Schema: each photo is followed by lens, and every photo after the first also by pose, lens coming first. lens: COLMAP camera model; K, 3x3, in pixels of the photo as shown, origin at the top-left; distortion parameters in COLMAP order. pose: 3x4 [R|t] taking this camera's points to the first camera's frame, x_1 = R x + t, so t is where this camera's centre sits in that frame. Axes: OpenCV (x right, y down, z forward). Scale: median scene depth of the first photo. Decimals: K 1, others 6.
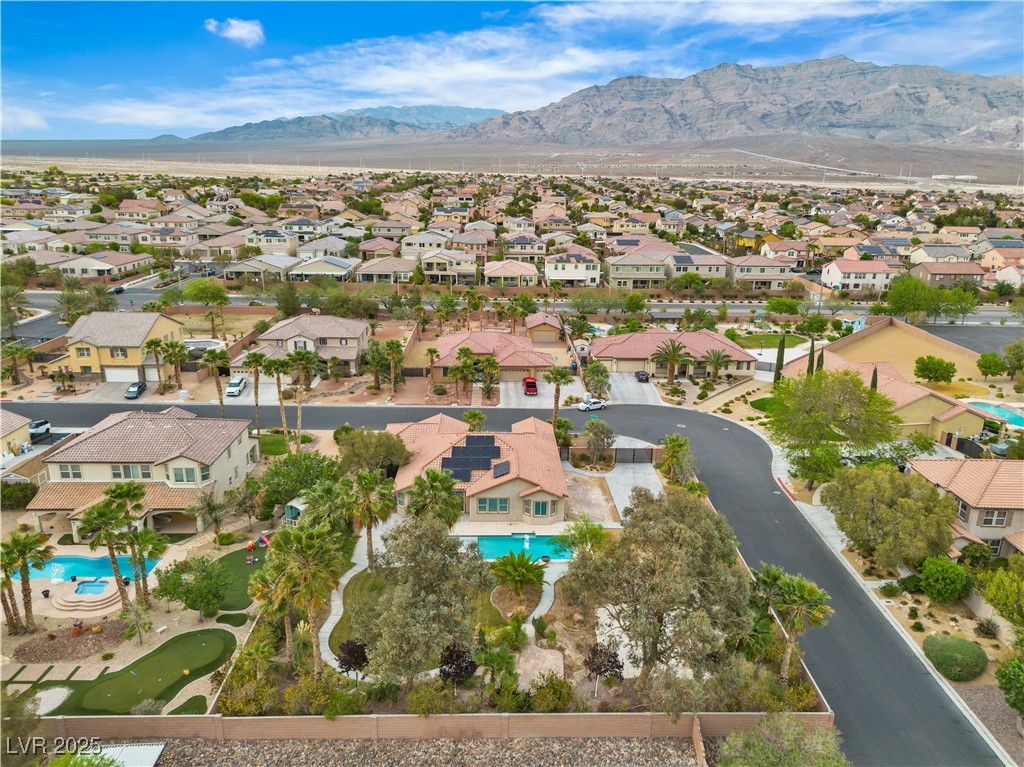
lens RADIAL K [[713.2, 0, 512.0], [0, 713.2, 383.5], [0, 0, 1]] dist [0.020253, -0.005326]
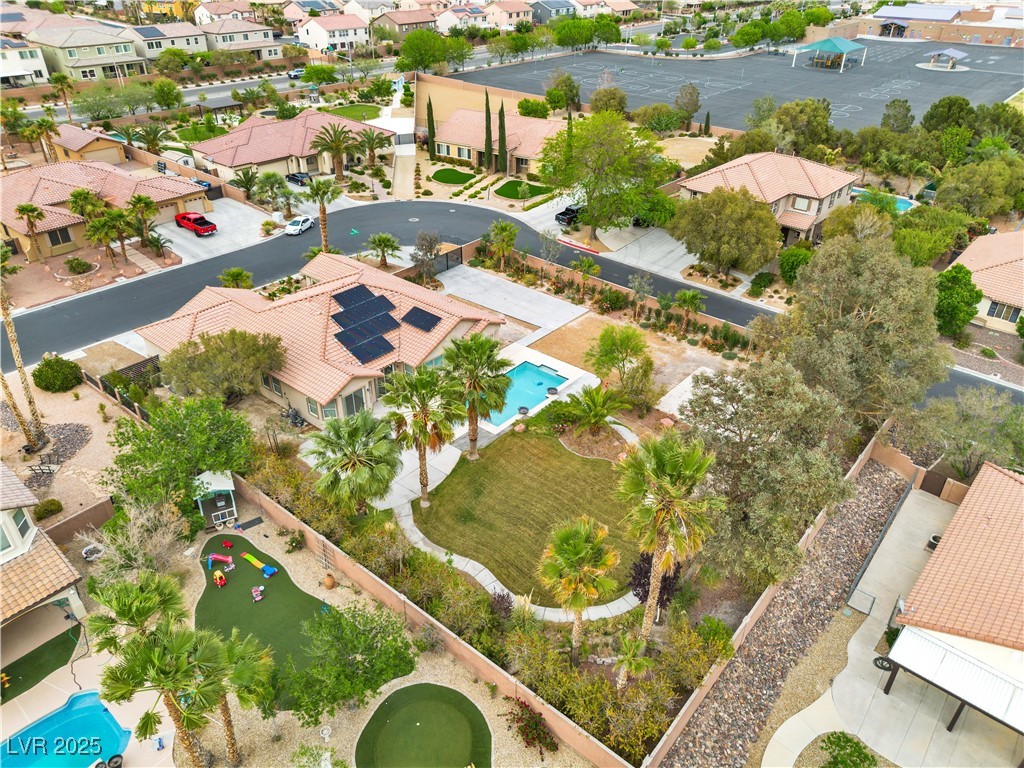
lens RADIAL K [[713.2, 0, 512.0], [0, 713.2, 384.0], [0, 0, 1]] dist [0.020253, -0.005326]
pose [[0.661411, -0.406051, 0.630602, -0.224300], [0.212497, 0.907776, 0.361647, -0.034685], [-0.719292, -0.105196, 0.686697, 0.195437]]
